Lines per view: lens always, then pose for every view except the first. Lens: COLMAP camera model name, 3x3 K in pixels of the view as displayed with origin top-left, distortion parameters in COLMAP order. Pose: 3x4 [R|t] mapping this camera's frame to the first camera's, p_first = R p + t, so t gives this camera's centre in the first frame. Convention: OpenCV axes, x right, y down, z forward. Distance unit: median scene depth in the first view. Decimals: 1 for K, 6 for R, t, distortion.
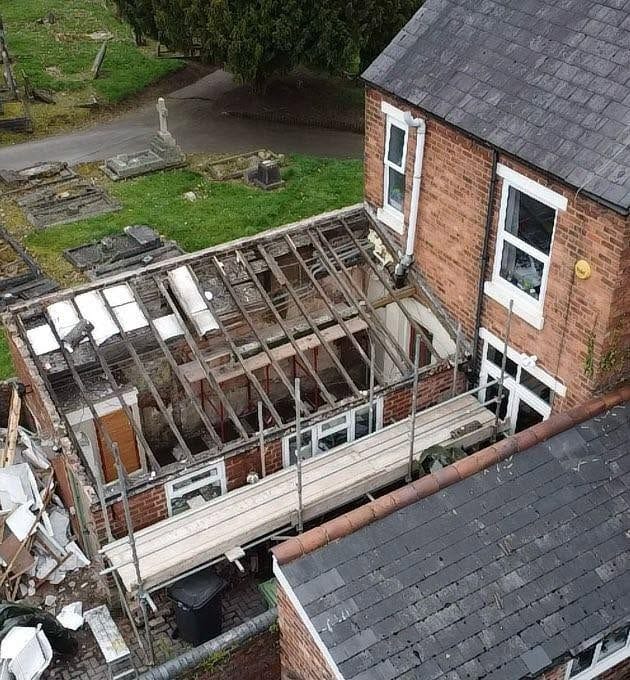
lens RADIAL K [[942.6, 0, 317.4], [0, 942.6, 344.7], [0, 0, 1]] dist [-0.021670, 0.000000]
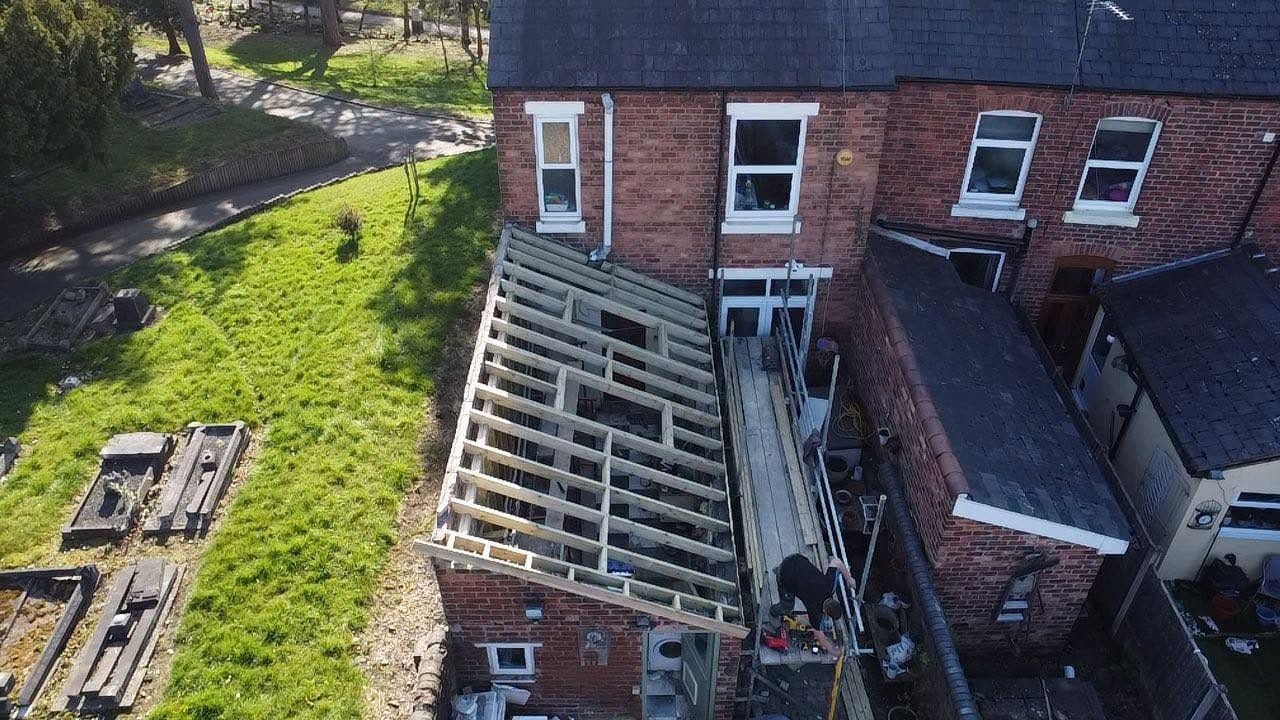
lens RADIAL K [[934.7, 0, 635.3], [0, 934.7, 366.1], [0, 0, 1]] dist [-0.033778, 0.005839]
pose [[0.510613, -0.510692, 0.691714, -0.640740], [0.481920, 0.836238, 0.261648, -0.243973], [-0.712059, 0.199750, 0.673106, 0.411292]]
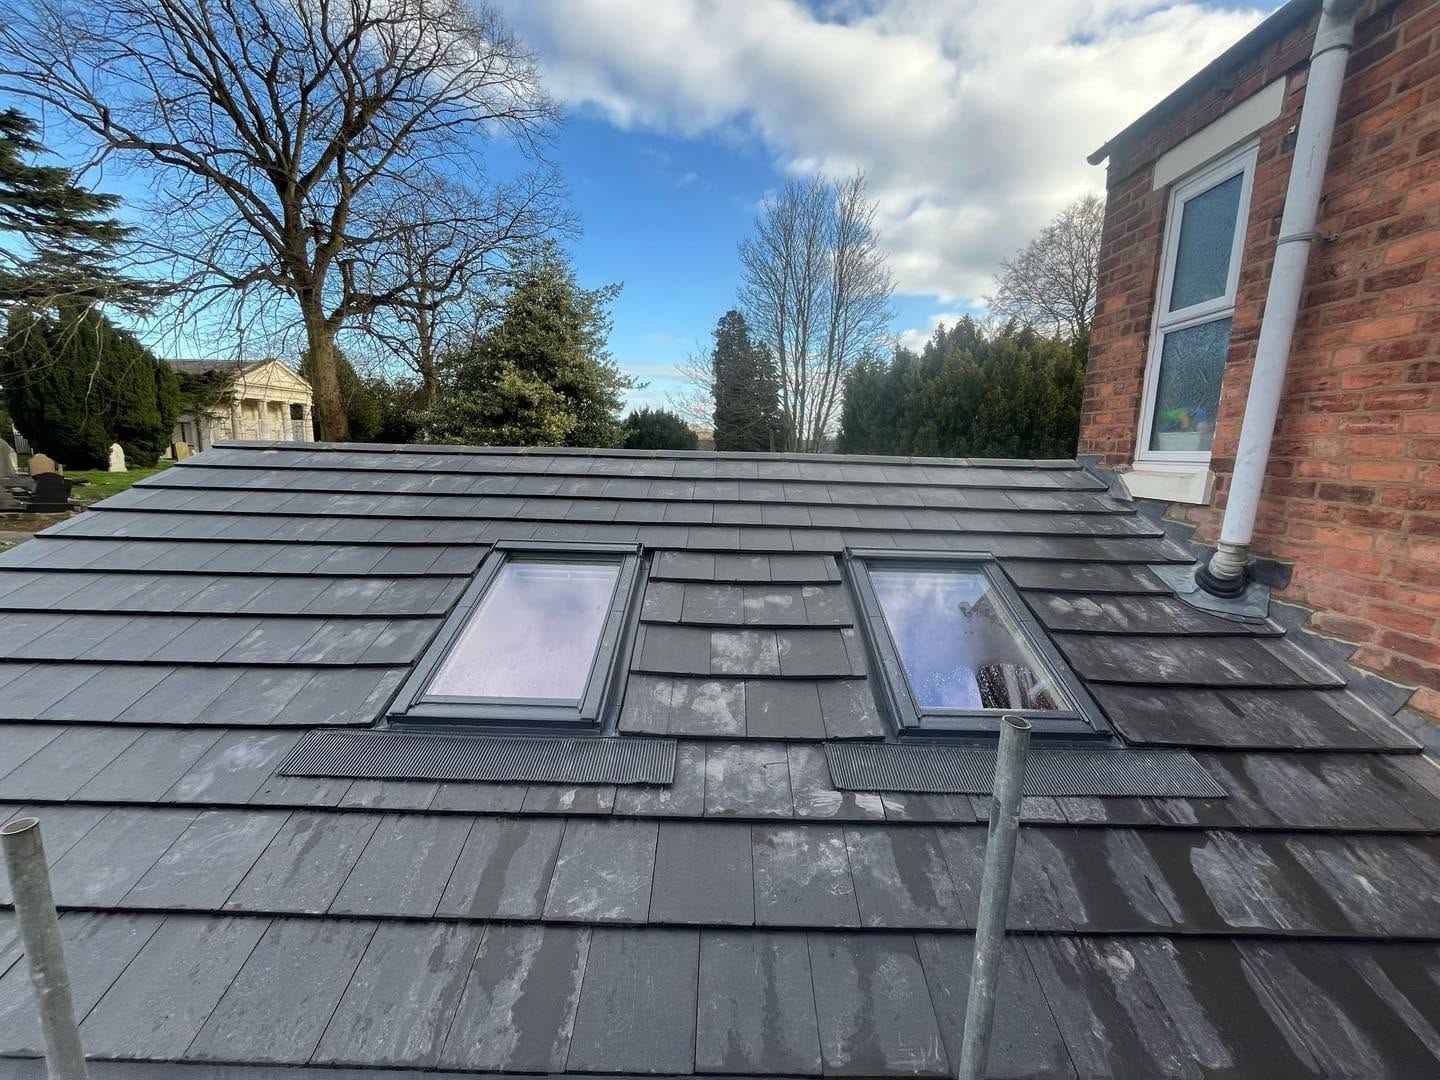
lens RADIAL K [[573.4, 0, 728.0], [0, 573.4, 538.9], [0, 0, 1]] dist [-0.002466, 0.000419]
pose [[0.856724, 0.105964, -0.504773, 0.055597], [-0.314683, 0.882797, -0.348774, 0.015965], [0.408655, 0.457647, 0.789658, 0.857785]]
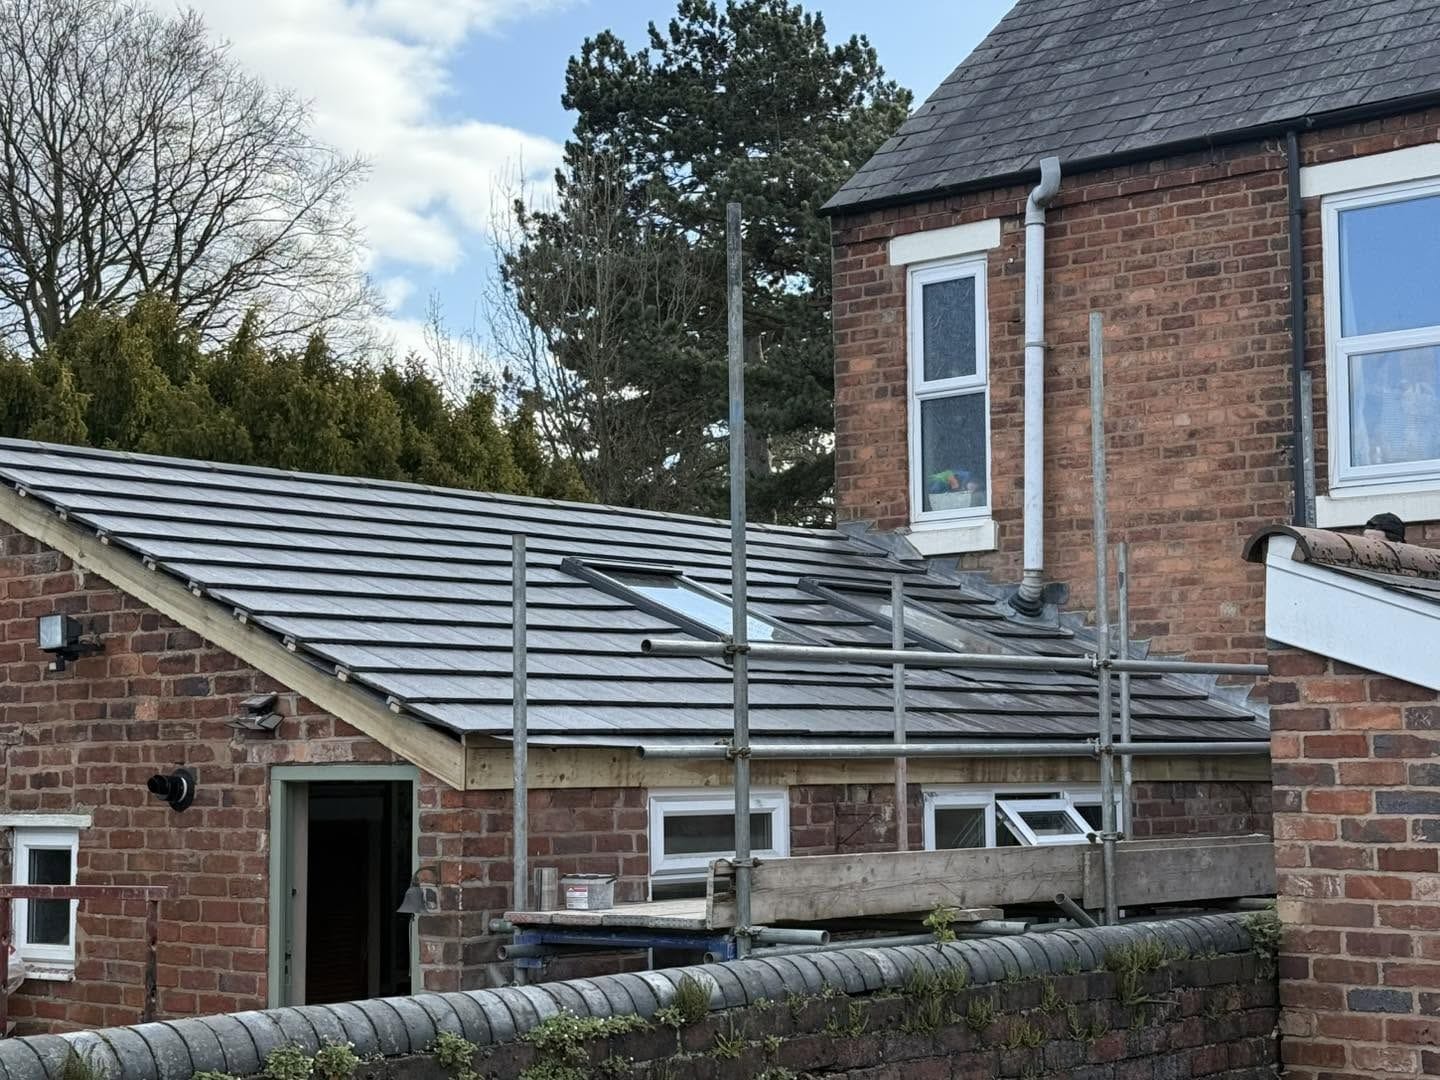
lens RADIAL K [[2496.1, 0, 704.7], [0, 2496.1, 576.2], [0, 0, 1]] dist [0.162525, 0.000000]
pose [[0.947624, 0.023340, 0.318535, -0.361672], [0.184474, 0.774152, -0.605523, 0.509657], [-0.260727, 0.632570, 0.729299, 0.351514]]
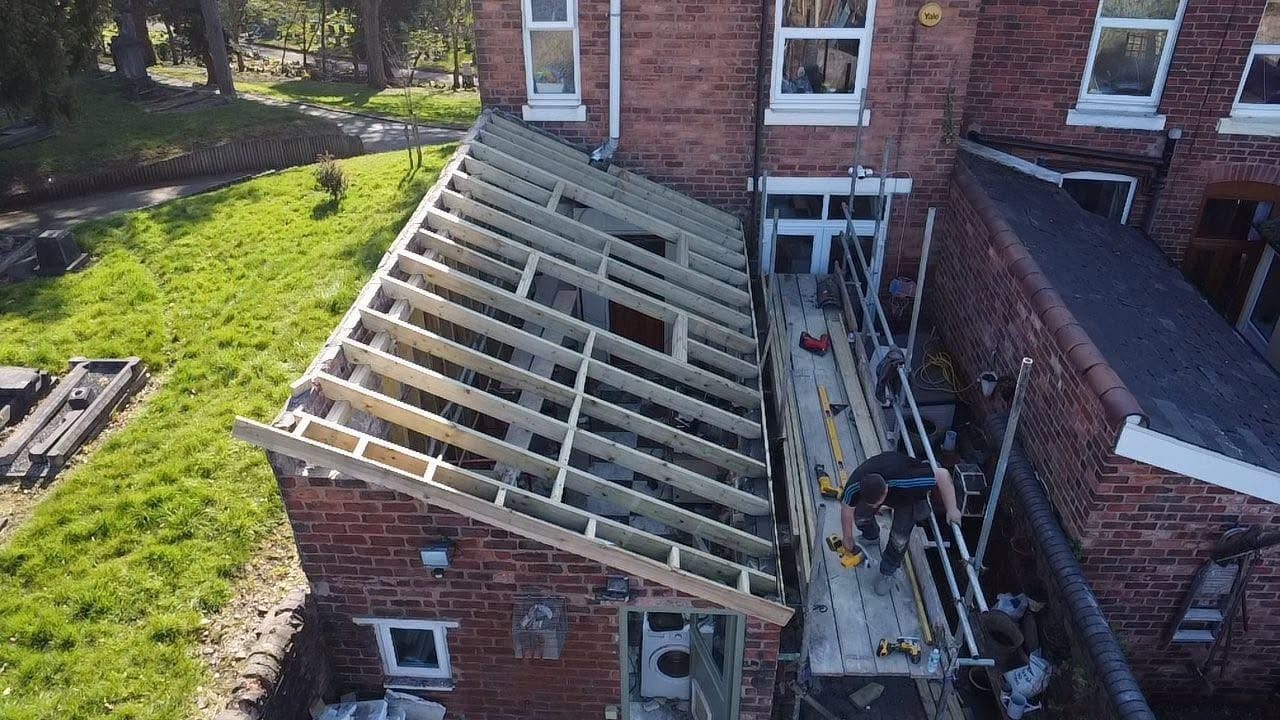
lens RADIAL K [[934.7, 0, 633.0], [0, 934.7, 363.6], [0, 0, 1]] dist [-0.033778, 0.005839]
pose [[0.563476, -0.427928, 0.706663, -0.508434], [0.471213, 0.869077, 0.150545, -0.050789], [-0.678567, 0.248160, 0.691349, 0.587660]]
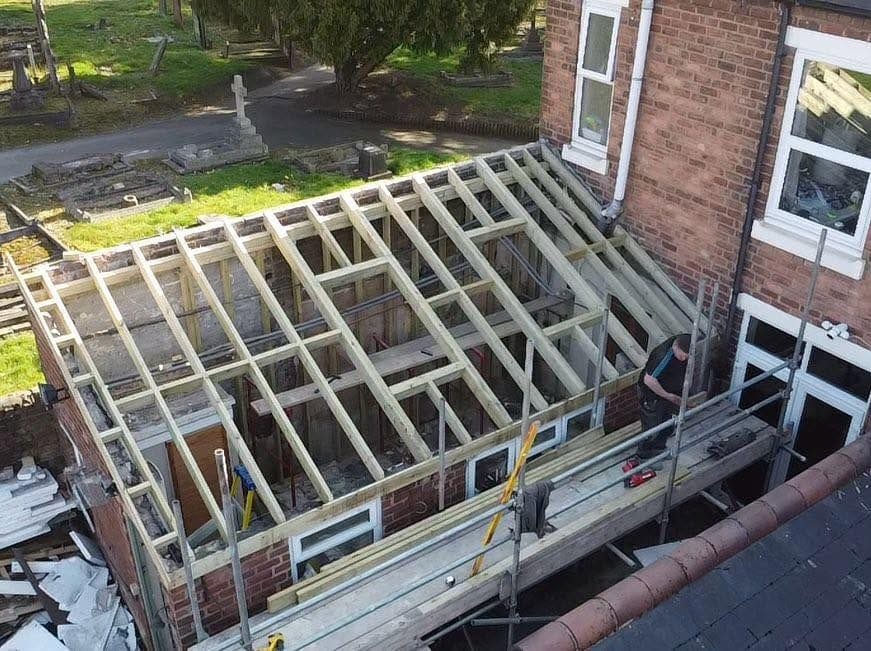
lens RADIAL K [[934.6, 0, 420.7], [0, 934.6, 352.7], [0, 0, 1]] dist [-0.026649, 0.000000]
pose [[0.998397, -0.025324, 0.050622, -0.094430], [0.028694, 0.997340, -0.067000, 0.064685], [-0.048790, 0.068345, 0.996468, 0.351102]]
